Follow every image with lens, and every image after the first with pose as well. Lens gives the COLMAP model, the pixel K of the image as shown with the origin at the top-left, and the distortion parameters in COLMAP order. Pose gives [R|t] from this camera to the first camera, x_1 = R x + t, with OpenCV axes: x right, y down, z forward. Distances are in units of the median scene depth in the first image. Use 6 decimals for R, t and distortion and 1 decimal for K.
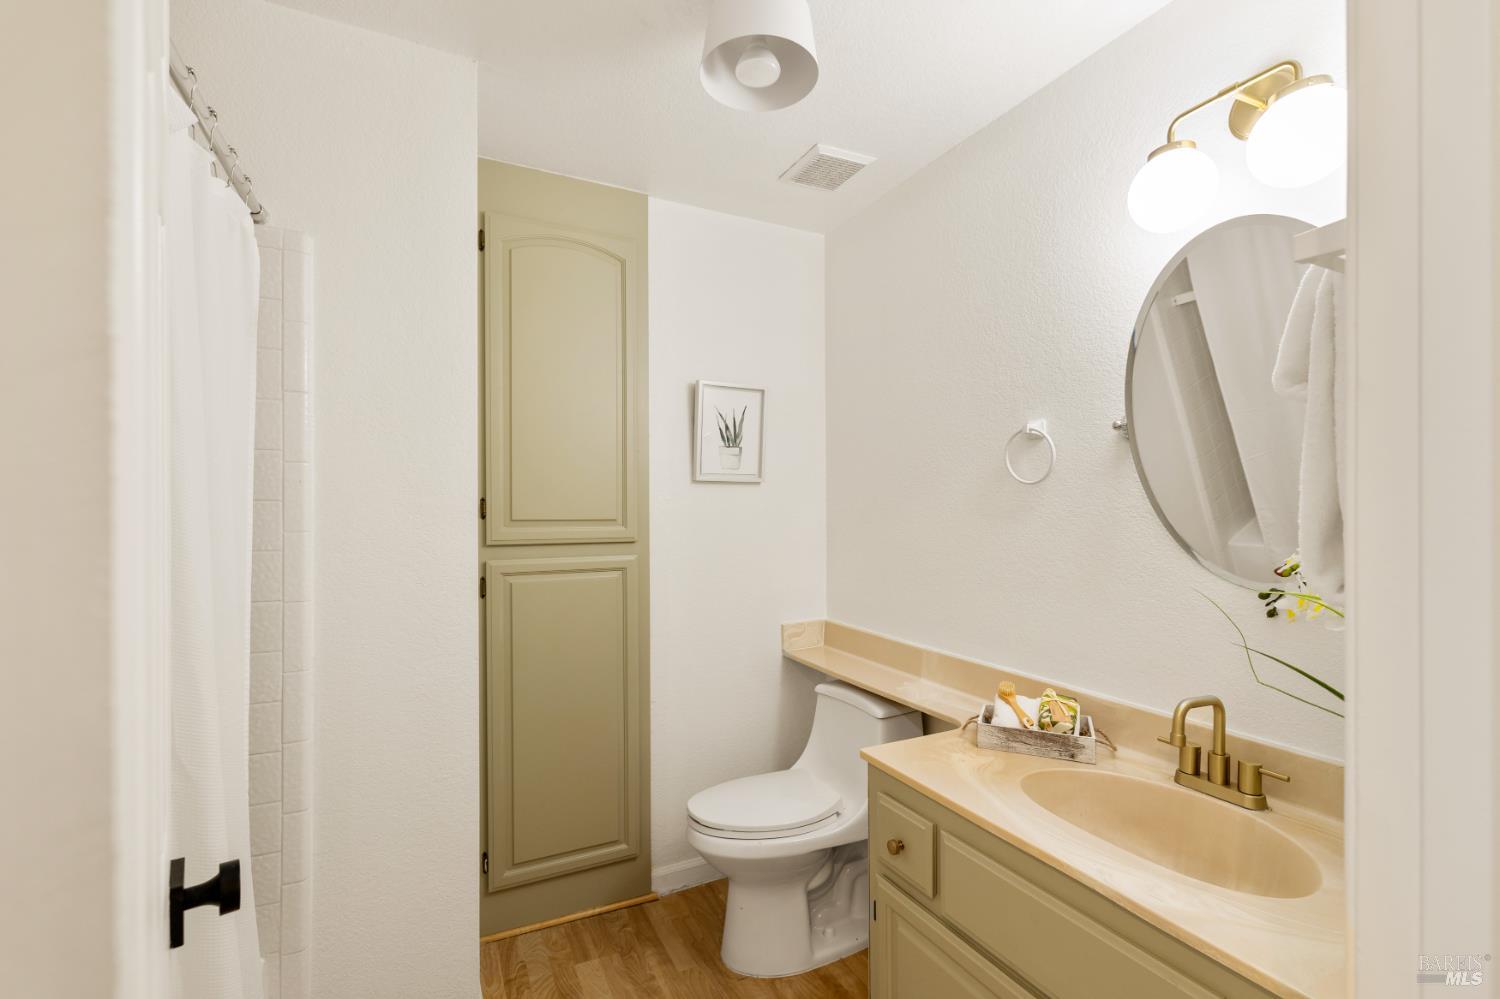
lens RADIAL K [[649.2, 0, 743.8], [0, 649.2, 492.3], [0, 0, 1]] dist [0.001806, 0.000446]
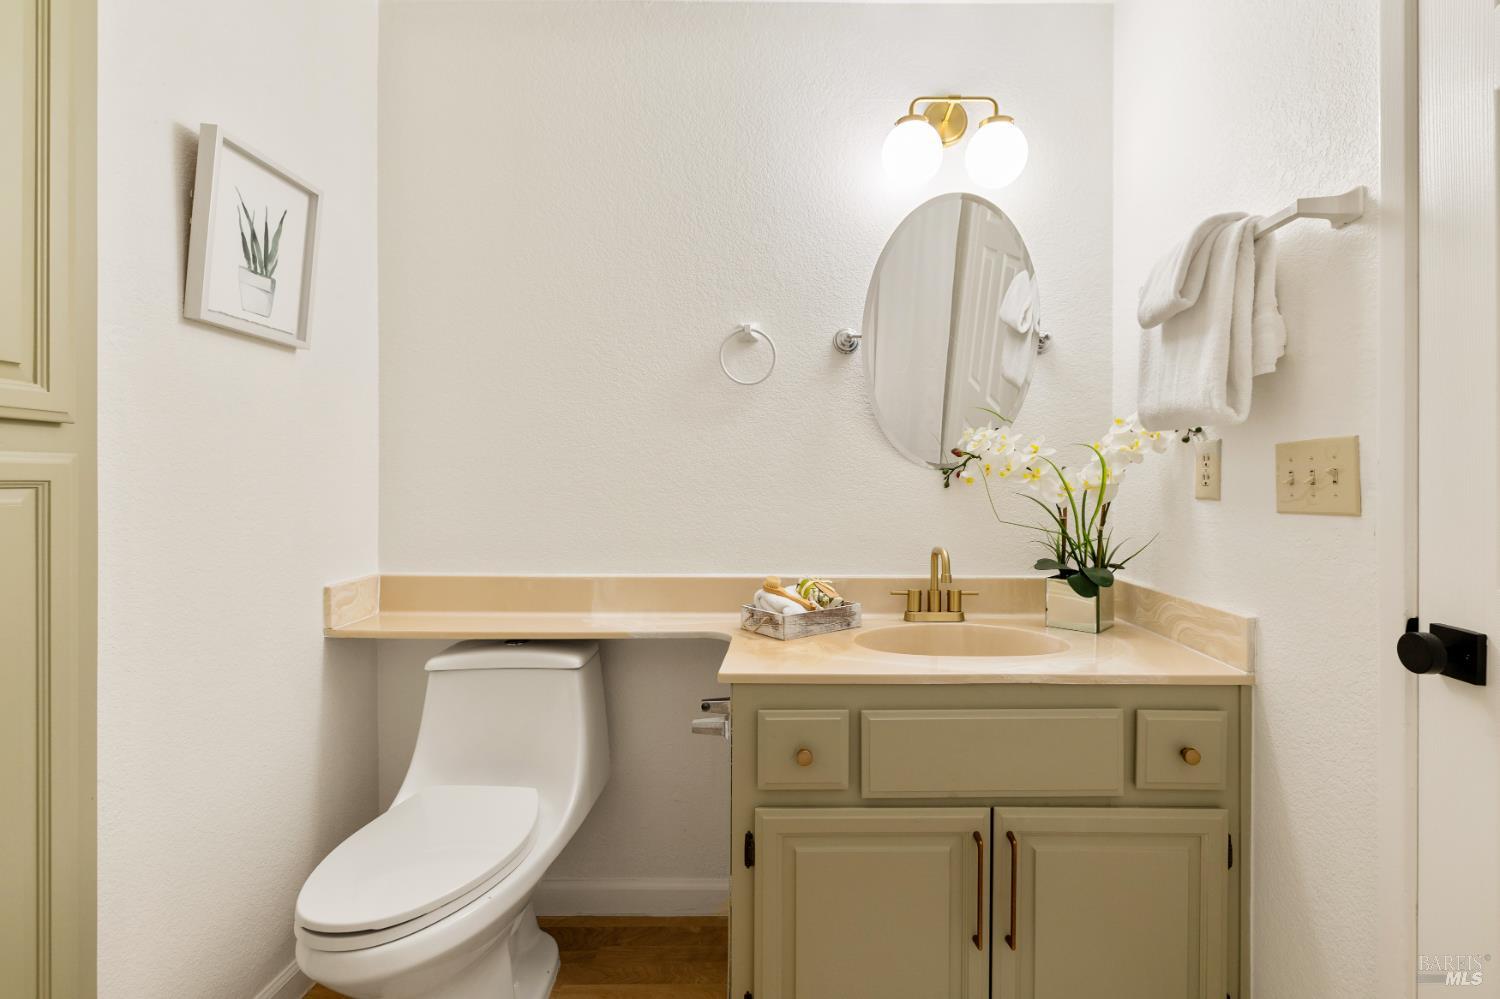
lens RADIAL K [[675.5, 0, 784.0], [0, 675.5, 468.8], [0, 0, 1]] dist [-0.001050, 0.000142]
pose [[0.448810, 0.024464, 0.893292, -0.346032], [-0.024428, 0.999588, -0.015102, 0.099059], [-0.893293, -0.015043, 0.449222, 0.357515]]
